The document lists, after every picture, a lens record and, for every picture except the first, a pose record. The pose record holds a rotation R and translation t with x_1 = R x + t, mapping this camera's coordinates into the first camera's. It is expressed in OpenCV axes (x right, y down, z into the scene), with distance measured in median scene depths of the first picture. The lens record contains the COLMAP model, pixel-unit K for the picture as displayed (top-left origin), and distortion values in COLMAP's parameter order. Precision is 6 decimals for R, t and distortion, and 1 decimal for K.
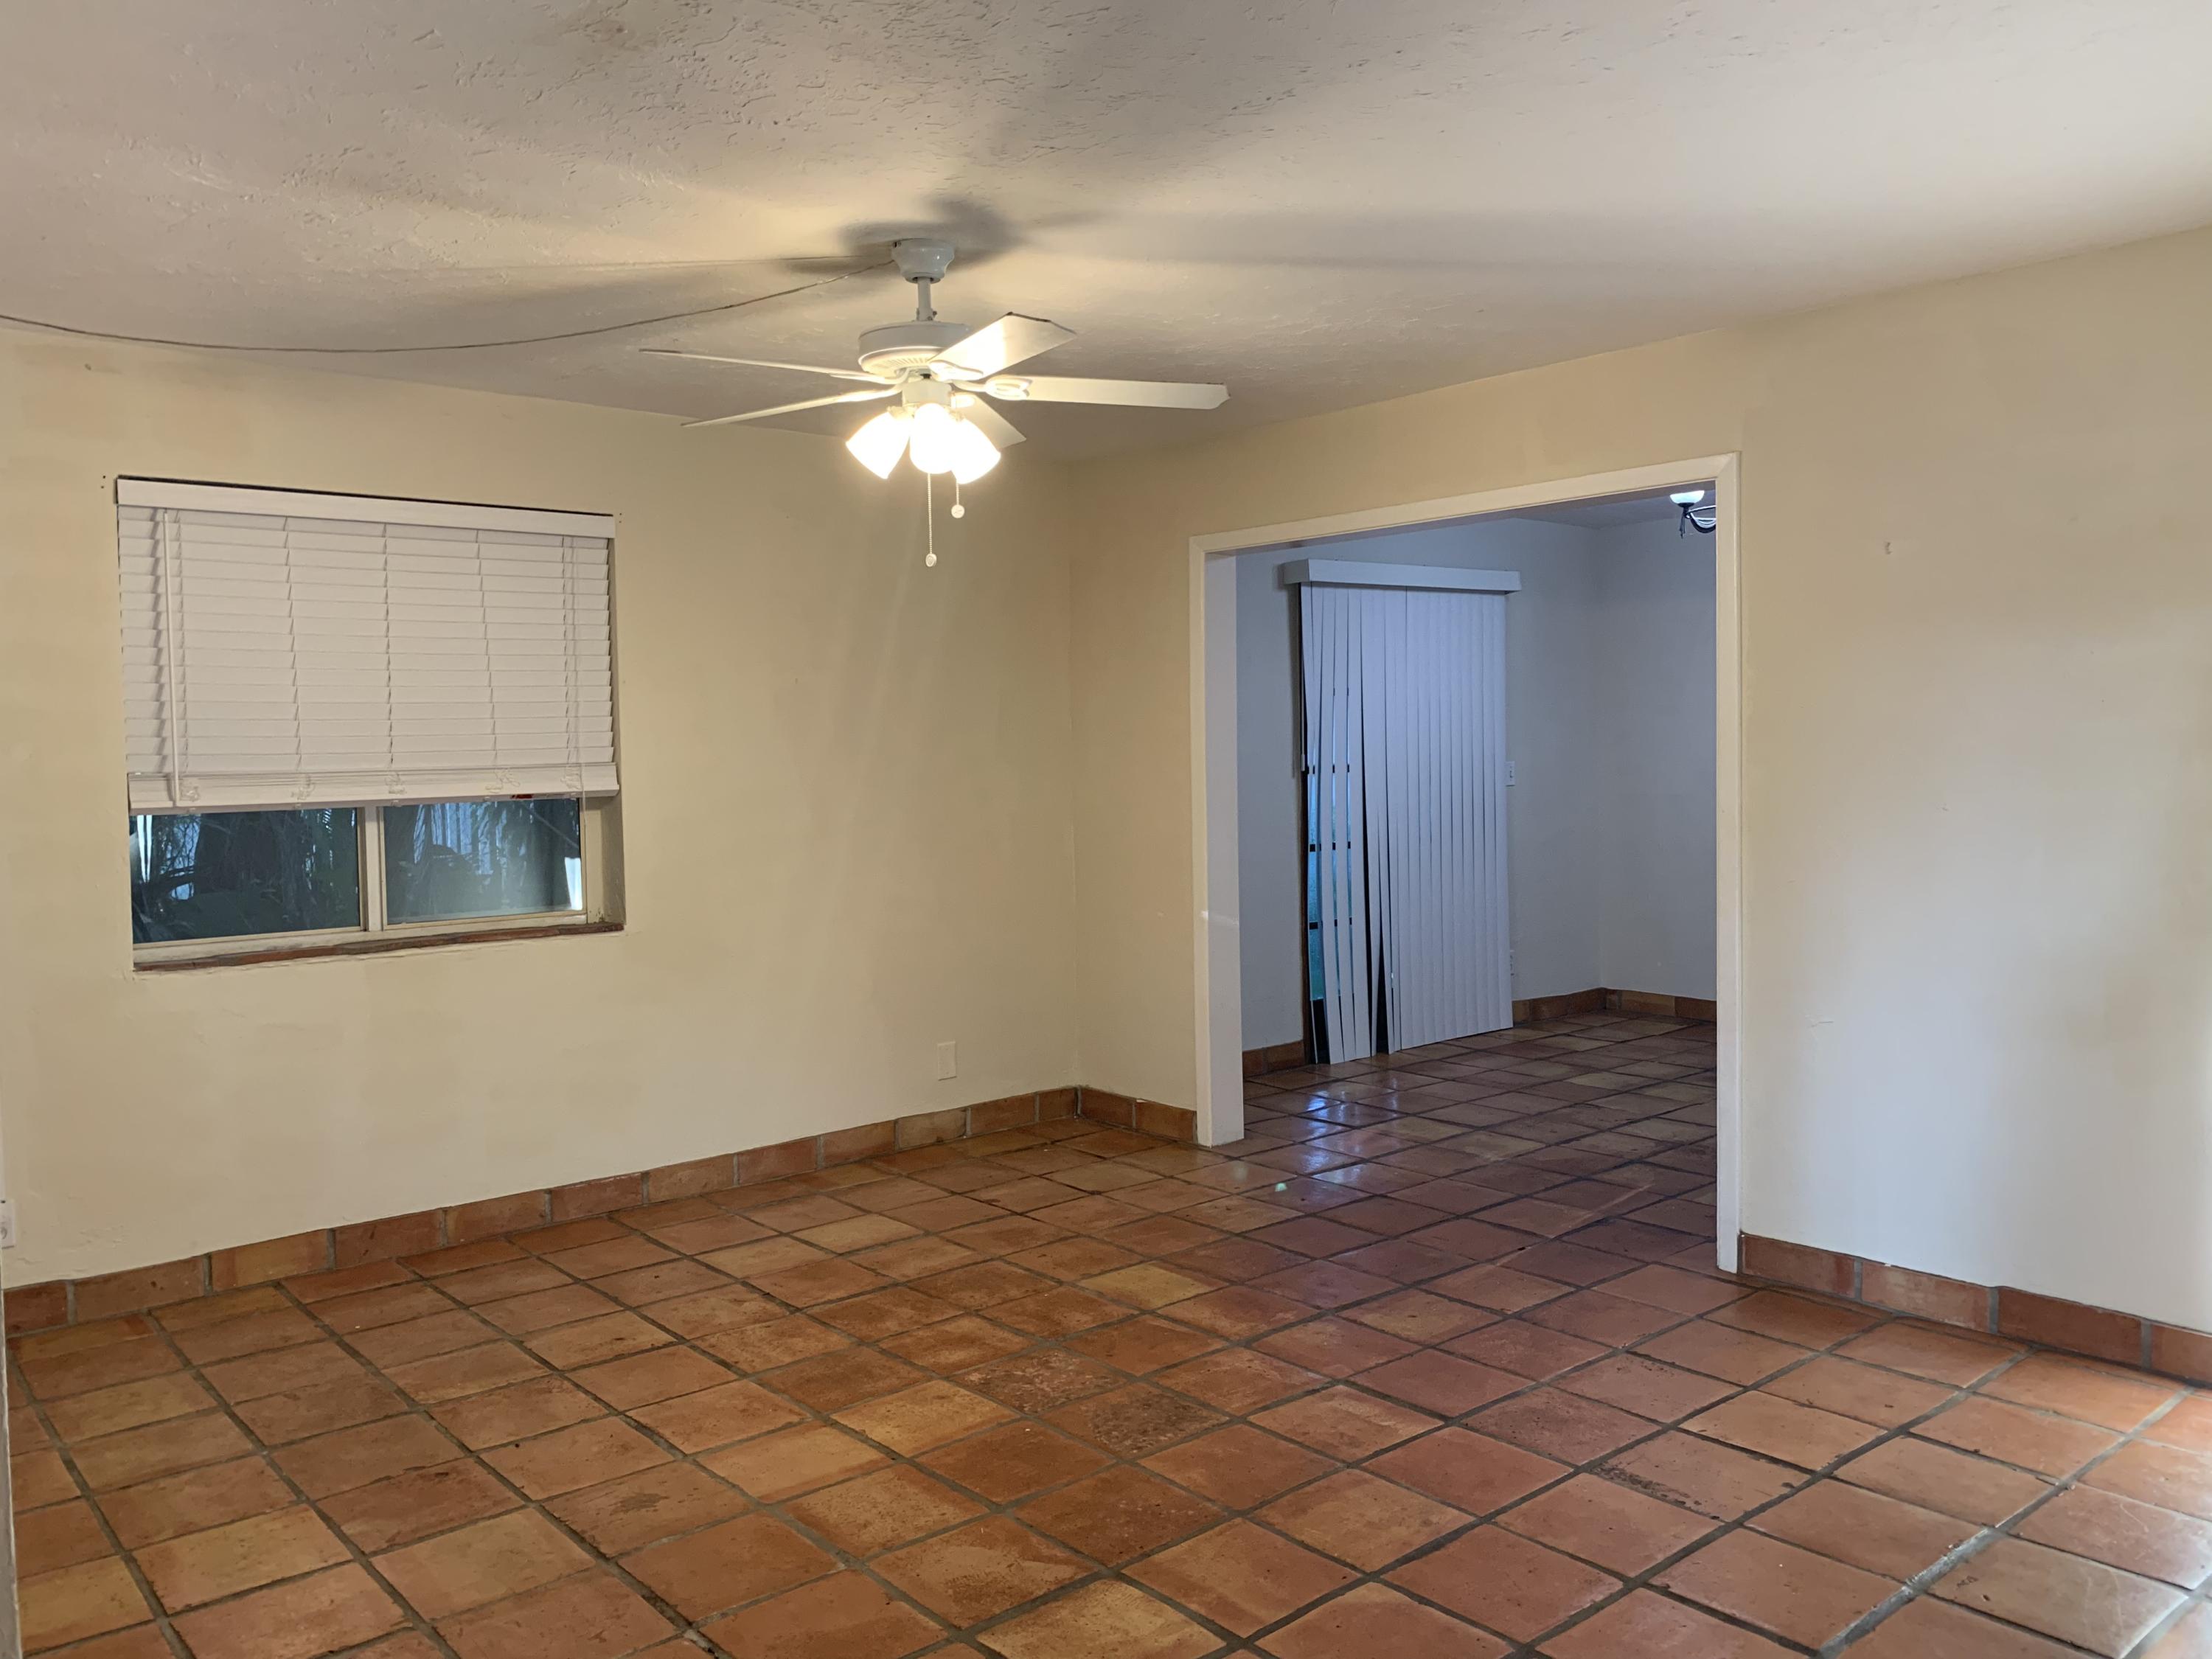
lens RADIAL K [[1726.6, 0, 1111.6], [0, 1726.6, 801.0], [0, 0, 1]] dist [0.000241, 0.004411]
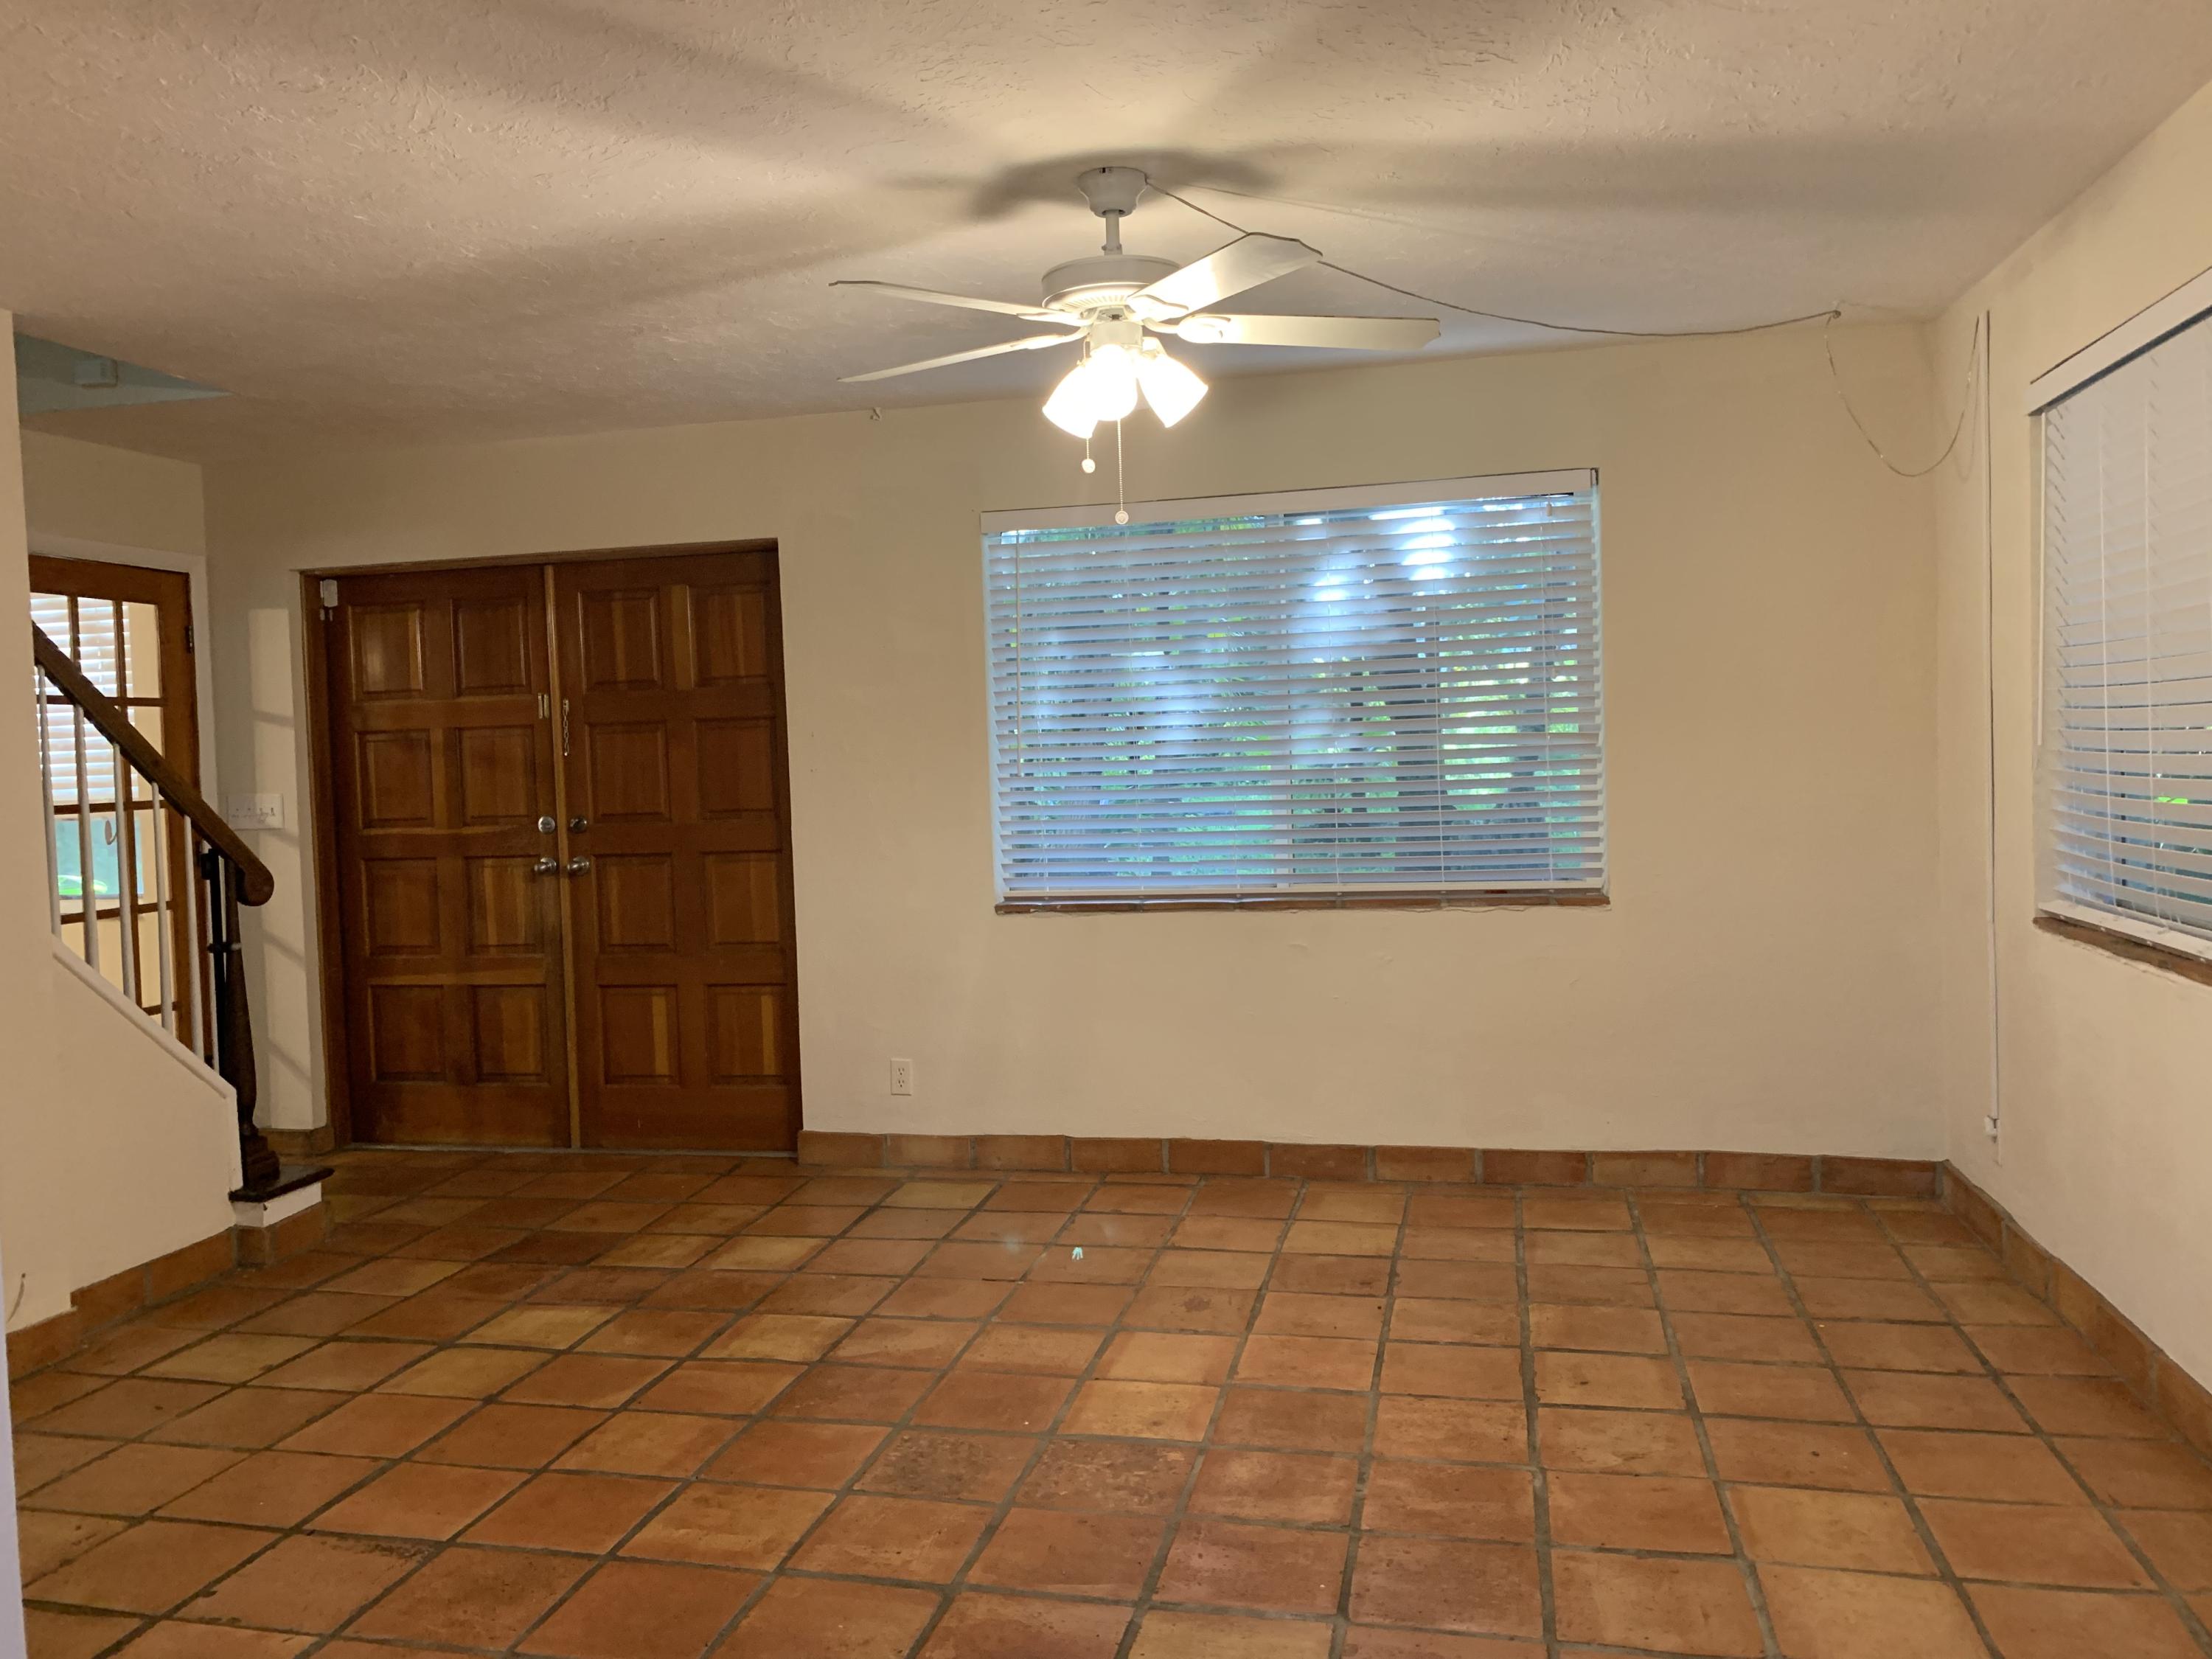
lens RADIAL K [[1656.9, 0, 1099.5], [0, 1656.9, 844.2], [0, 0, 1]] dist [-0.066380, 0.074382]
pose [[-0.798416, 0.078574, -0.596957, 0.436206], [0.022271, 0.994624, 0.101129, -0.056530], [0.601694, 0.067449, -0.795874, 1.685840]]
